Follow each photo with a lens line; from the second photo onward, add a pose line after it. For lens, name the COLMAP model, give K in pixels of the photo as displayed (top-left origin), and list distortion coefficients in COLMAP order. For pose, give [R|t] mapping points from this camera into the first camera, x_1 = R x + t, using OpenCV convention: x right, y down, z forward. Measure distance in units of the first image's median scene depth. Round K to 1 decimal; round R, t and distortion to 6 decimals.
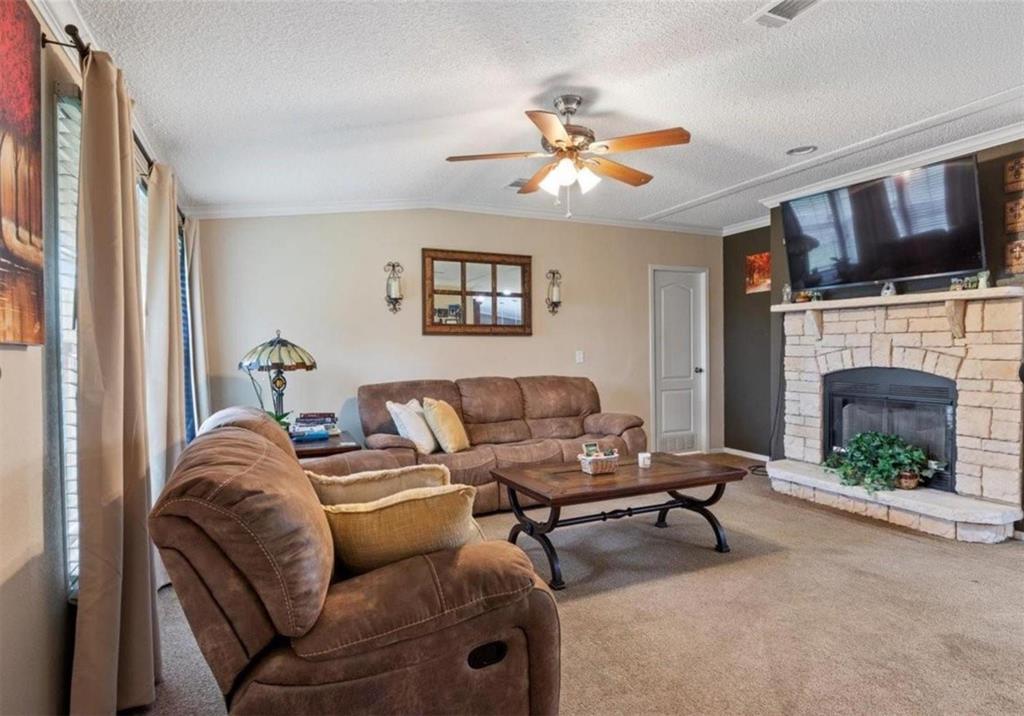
lens RADIAL K [[559.7, 0, 509.2], [0, 559.7, 356.8], [0, 0, 1]] dist [-0.005703, 0.000683]
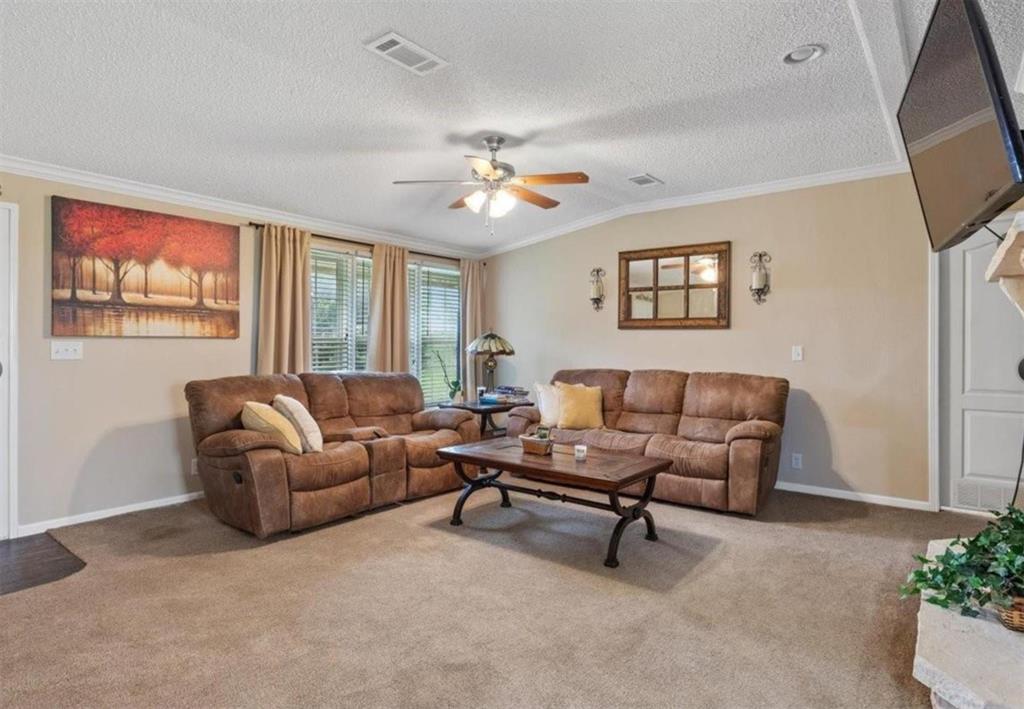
lens RADIAL K [[559.7, 0, 509.0], [0, 559.7, 347.7], [0, 0, 1]] dist [-0.005703, 0.000683]
pose [[0.460520, 0.019341, -0.887439, 0.743661], [-0.019547, 0.999741, 0.011644, -0.010642], [0.887434, 0.011985, 0.460779, 0.285562]]
